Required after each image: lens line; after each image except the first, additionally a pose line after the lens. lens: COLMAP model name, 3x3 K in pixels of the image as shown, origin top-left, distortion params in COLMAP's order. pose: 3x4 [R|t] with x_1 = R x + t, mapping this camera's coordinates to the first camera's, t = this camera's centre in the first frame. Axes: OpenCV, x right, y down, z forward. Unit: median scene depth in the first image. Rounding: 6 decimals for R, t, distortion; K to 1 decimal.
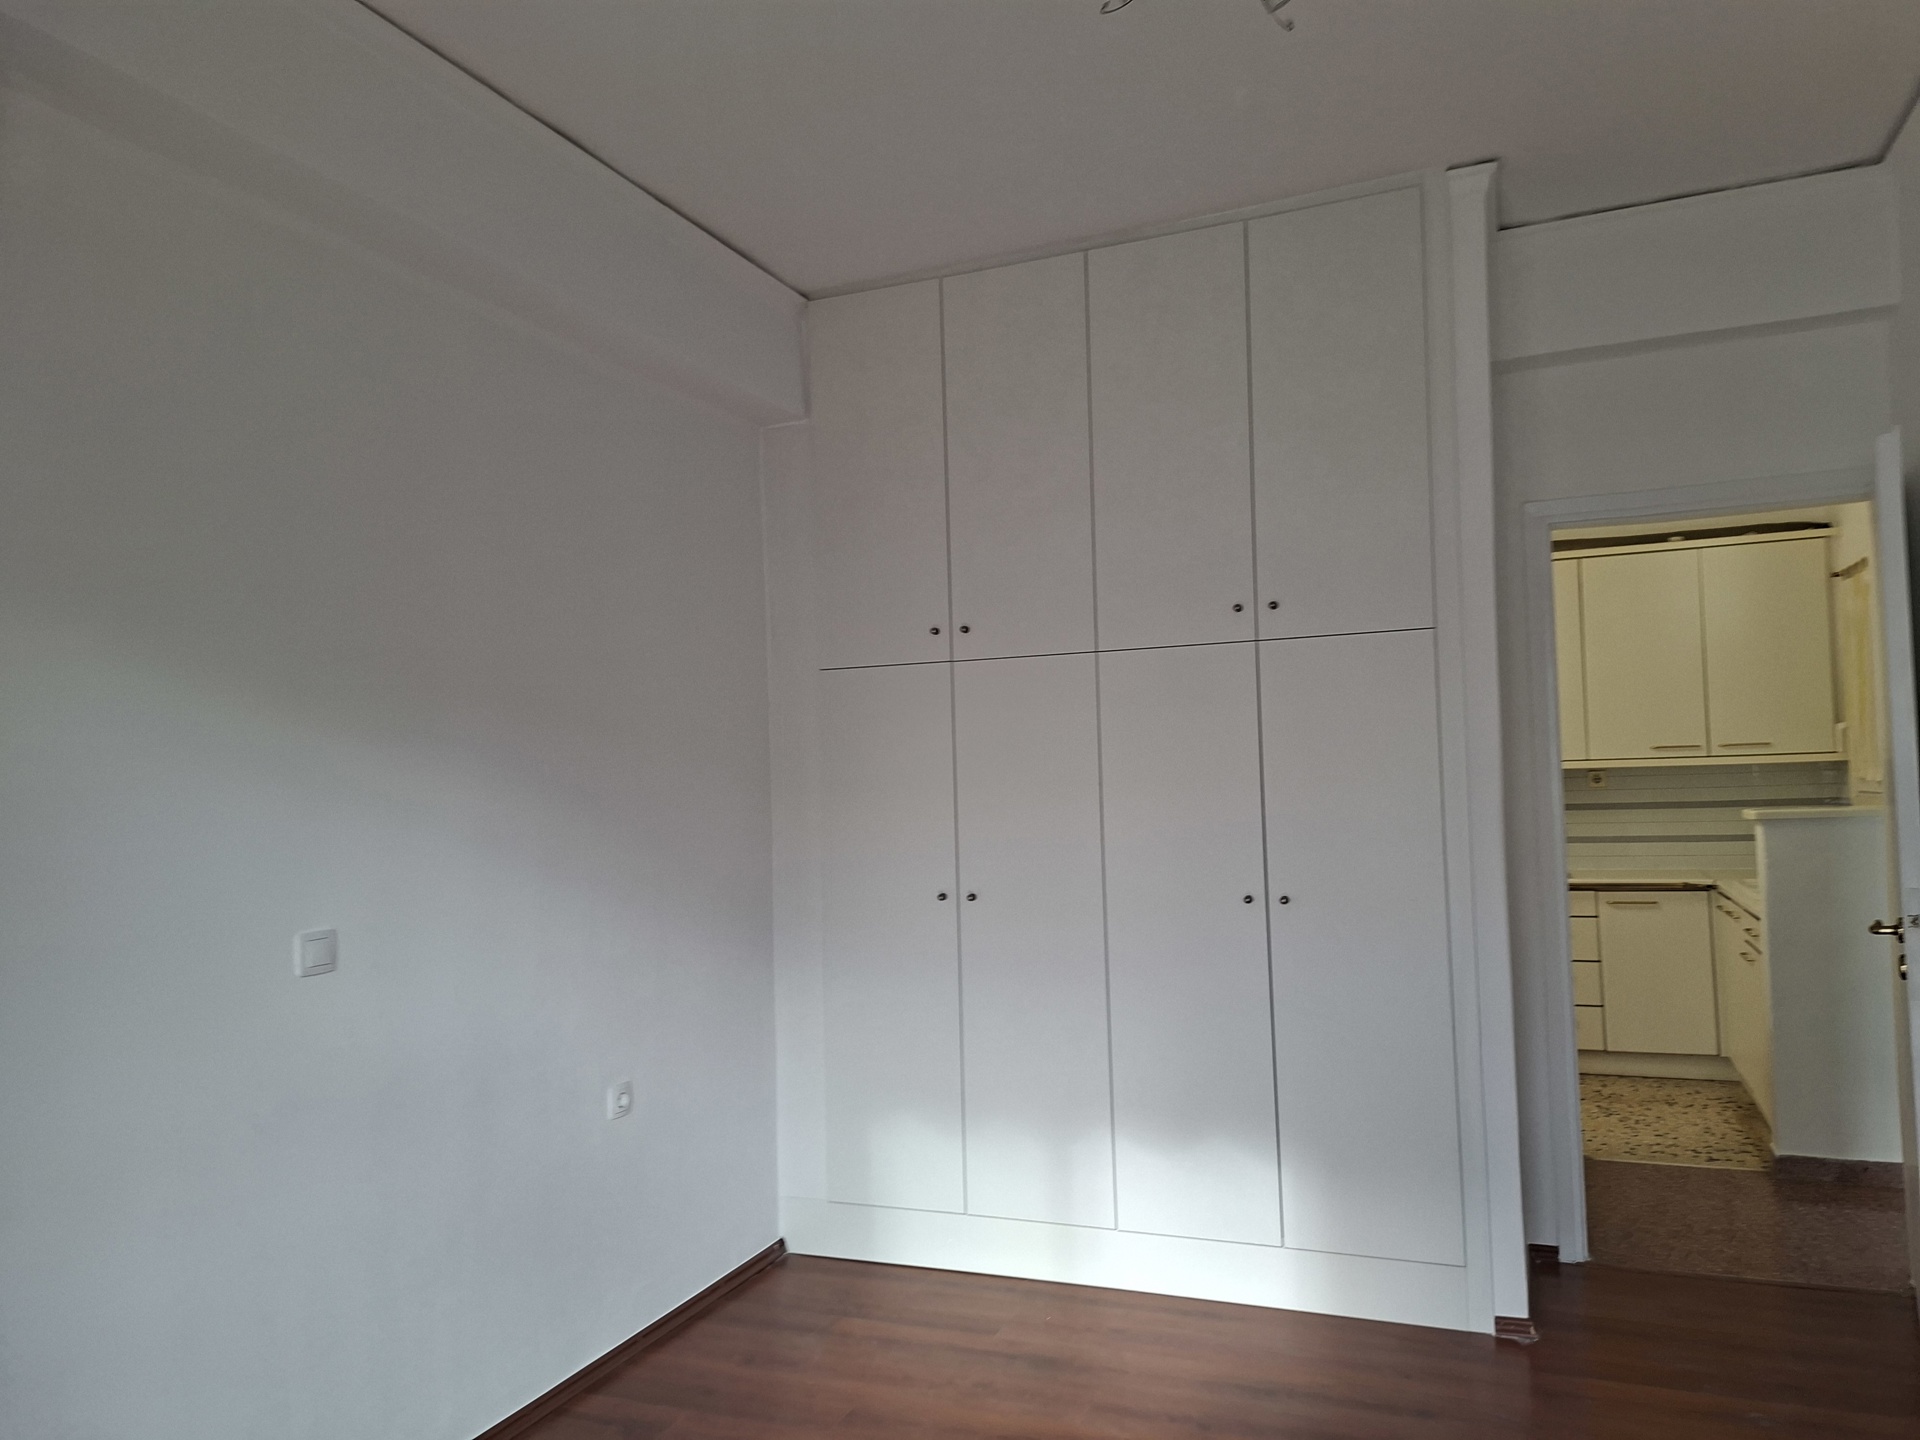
lens RADIAL K [[1333.4, 0, 1010.1], [0, 1333.4, 726.5], [0, 0, 1]] dist [0.071913, -0.074900]
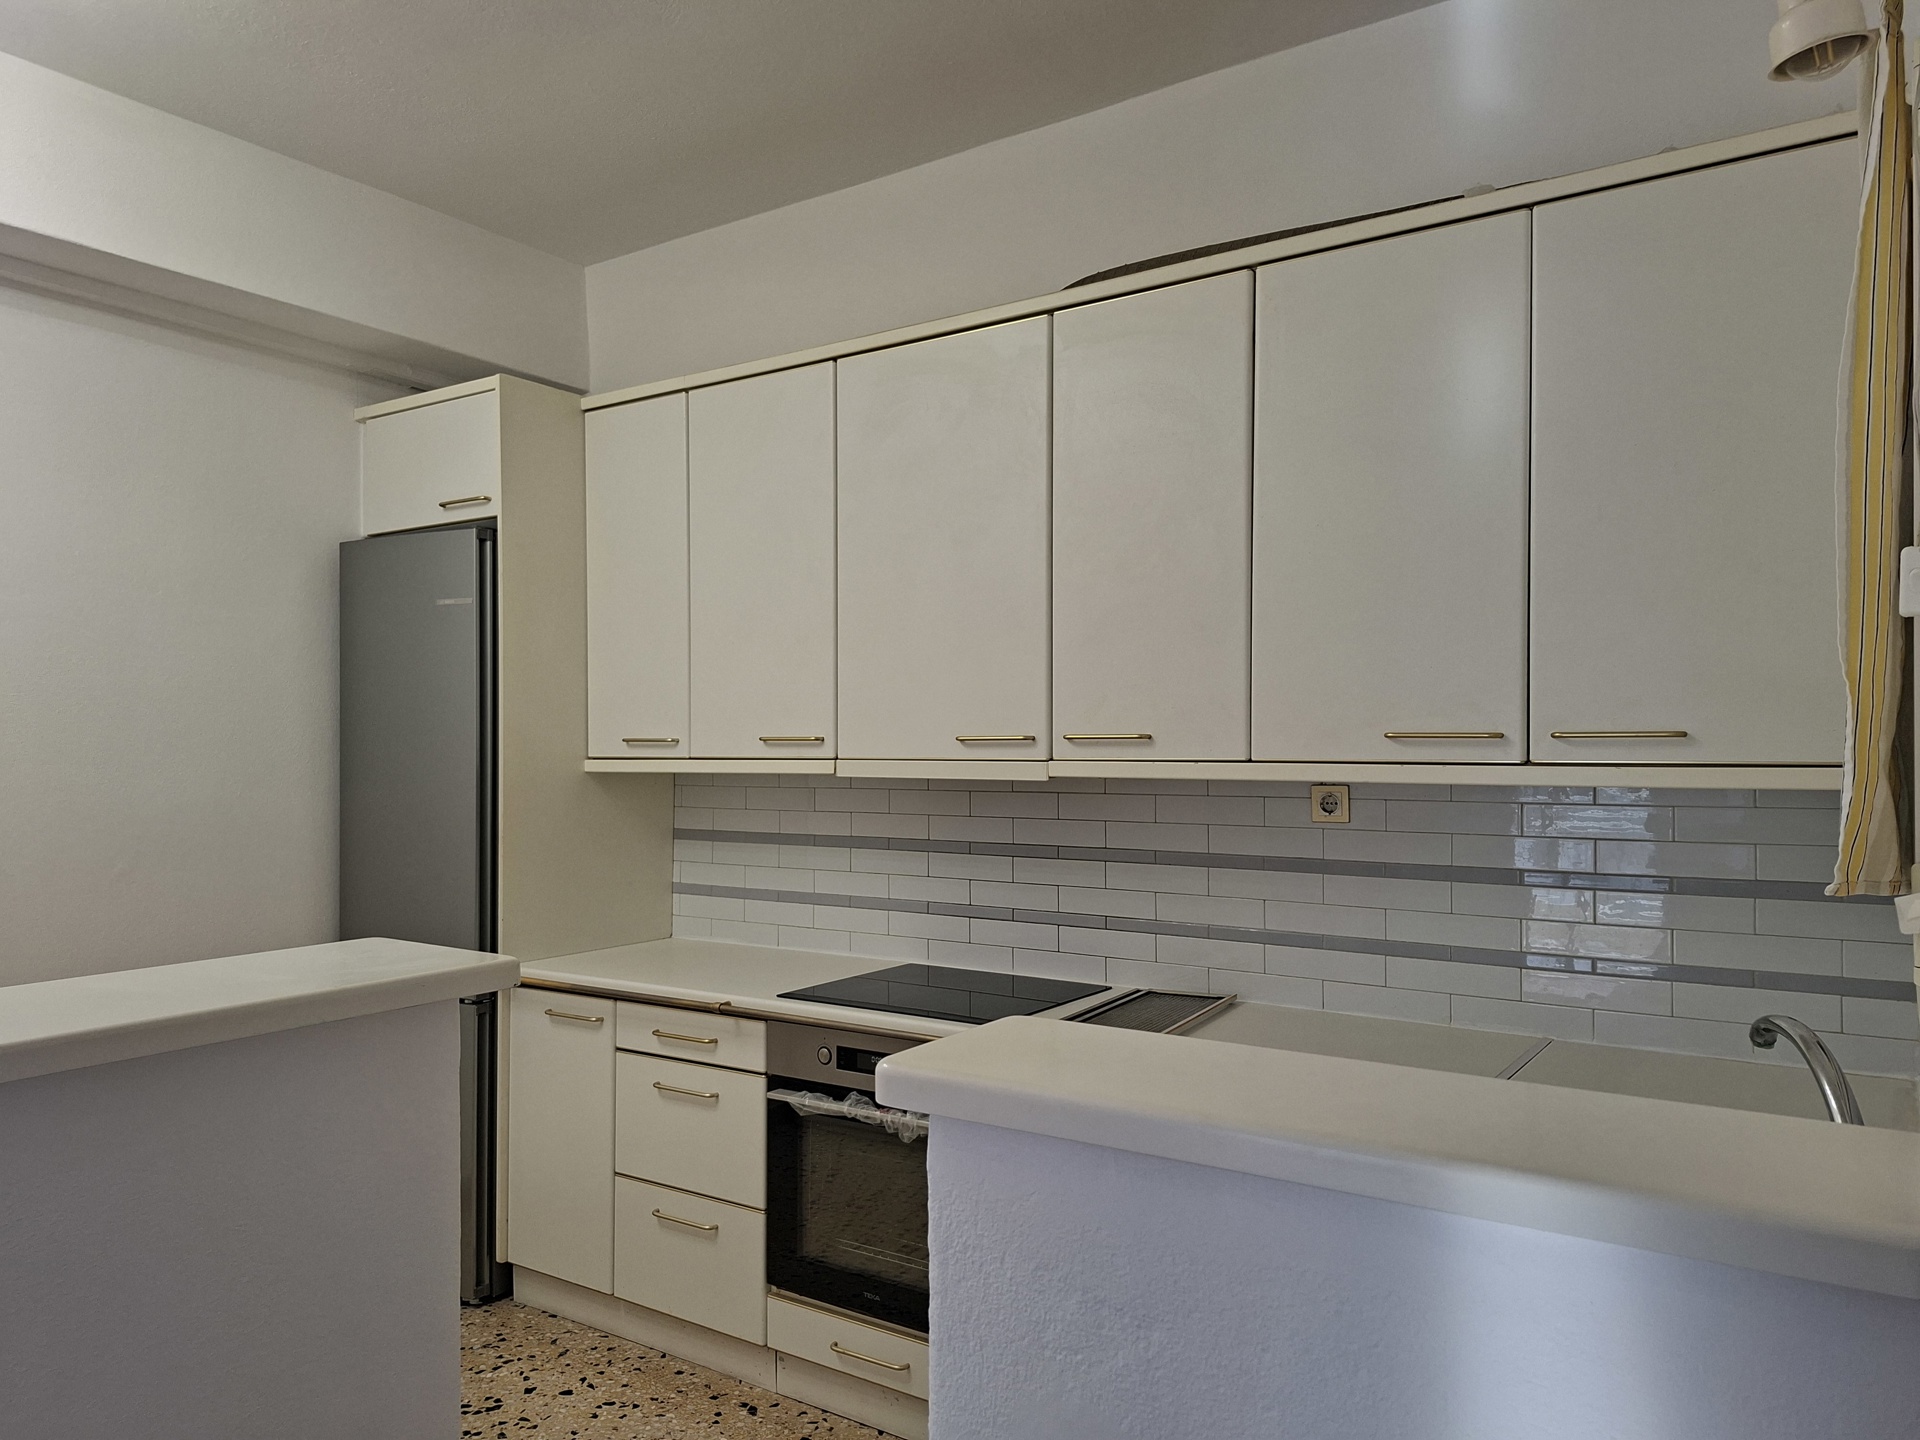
lens RADIAL K [[1318.9, 0, 971.8], [0, 1318.9, 743.4], [0, 0, 1]] dist [0.100000, -0.118940]
pose [[0.973410, 0.030132, -0.227081, 0.686217], [-0.020984, 0.998872, 0.042593, 0.005950], [0.228108, -0.036696, 0.972944, 0.915310]]
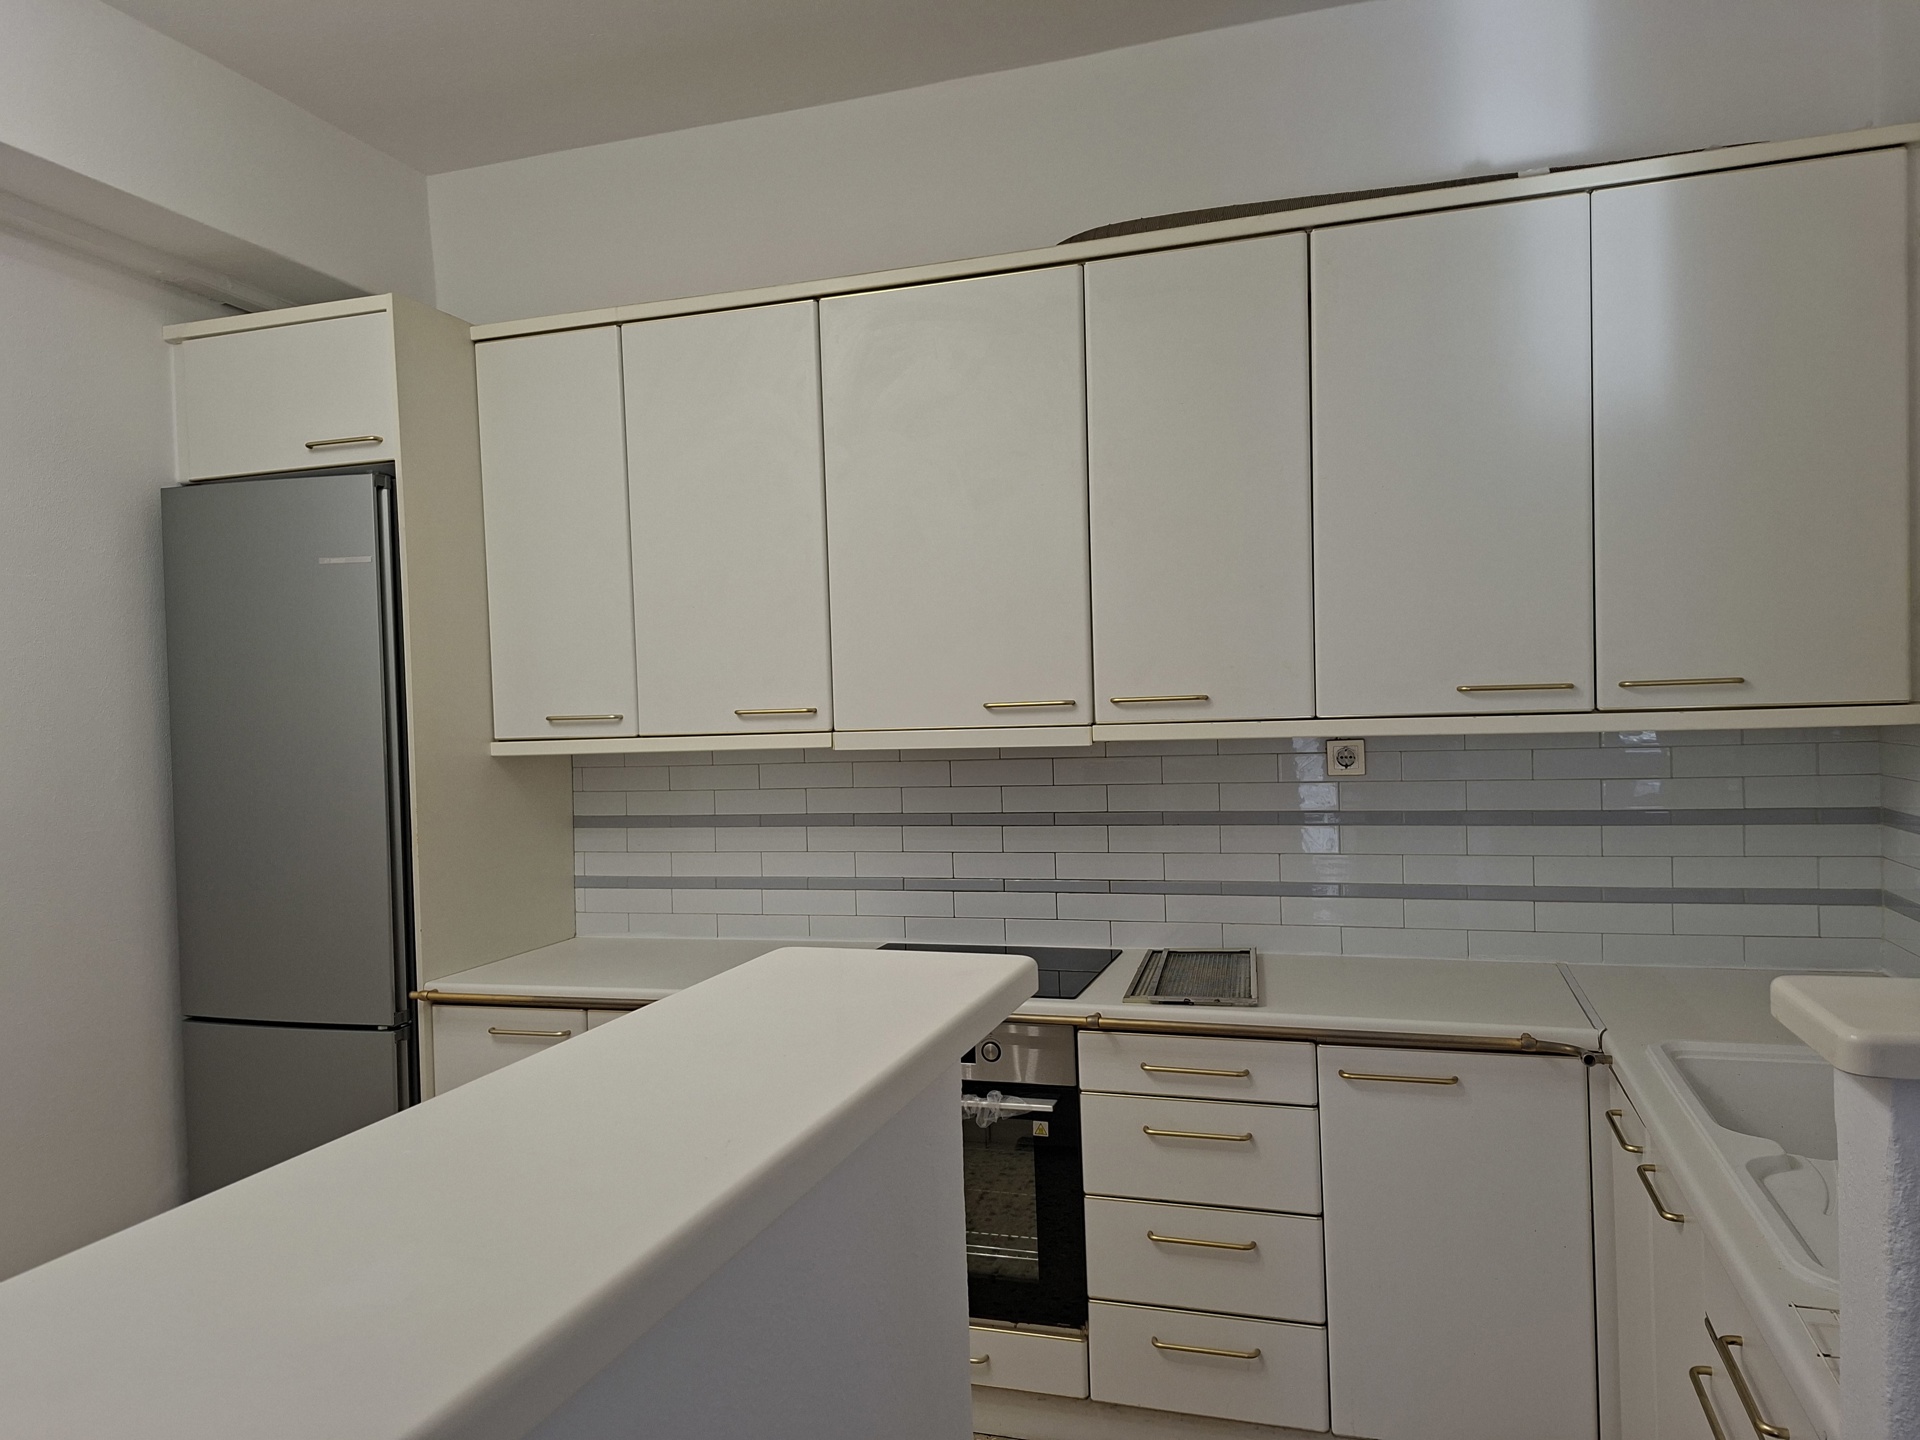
lens RADIAL K [[1318.9, 0, 971.8], [0, 1318.9, 743.4], [0, 0, 1]] dist [0.100000, -0.118940]
pose [[0.998281, 0.000123, 0.058612, 0.465035], [-0.003732, 0.998102, 0.061468, 0.011660], [-0.058493, -0.061581, 0.996387, 0.924831]]
